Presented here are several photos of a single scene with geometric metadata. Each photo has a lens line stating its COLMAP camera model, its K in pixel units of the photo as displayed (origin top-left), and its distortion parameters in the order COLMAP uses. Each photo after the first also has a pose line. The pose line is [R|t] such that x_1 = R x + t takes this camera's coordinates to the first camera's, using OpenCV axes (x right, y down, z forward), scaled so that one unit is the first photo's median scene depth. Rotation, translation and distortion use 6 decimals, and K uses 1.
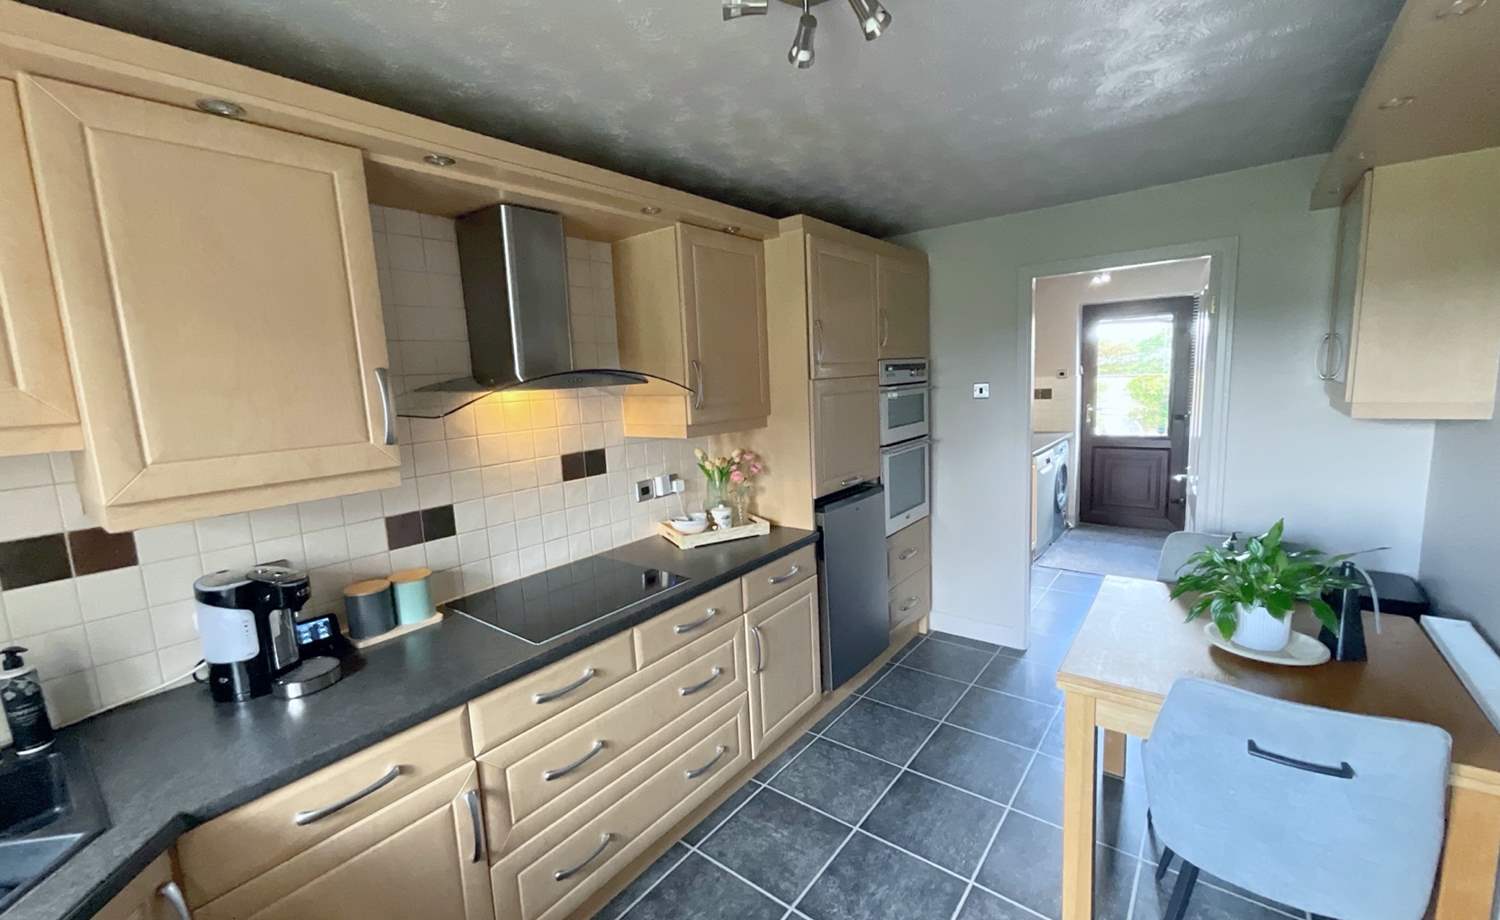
lens RADIAL K [[613.0, 0, 750.0], [0, 613.0, 460.0], [0, 0, 1]] dist [0.001340, 0.000220]
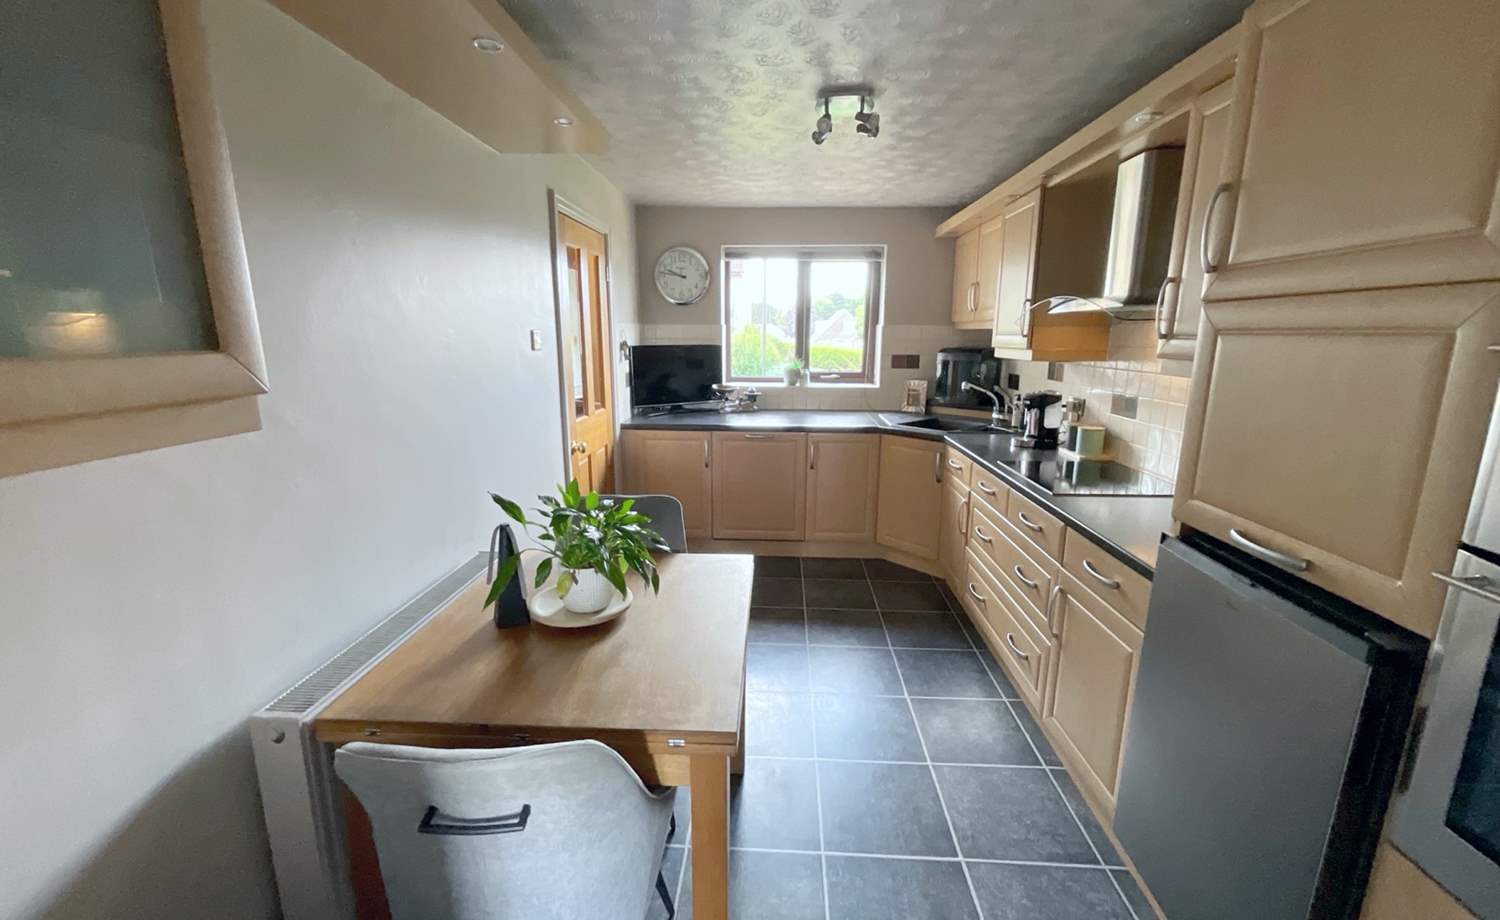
lens RADIAL K [[613.0, 0, 750.0], [0, 613.0, 460.0], [0, 0, 1]] dist [0.001340, 0.000220]
pose [[-0.817155, 0.154907, -0.555213, 0.852805], [-0.052858, 0.939016, 0.339786, -0.183174], [0.573989, 0.307006, -0.759134, 1.373366]]
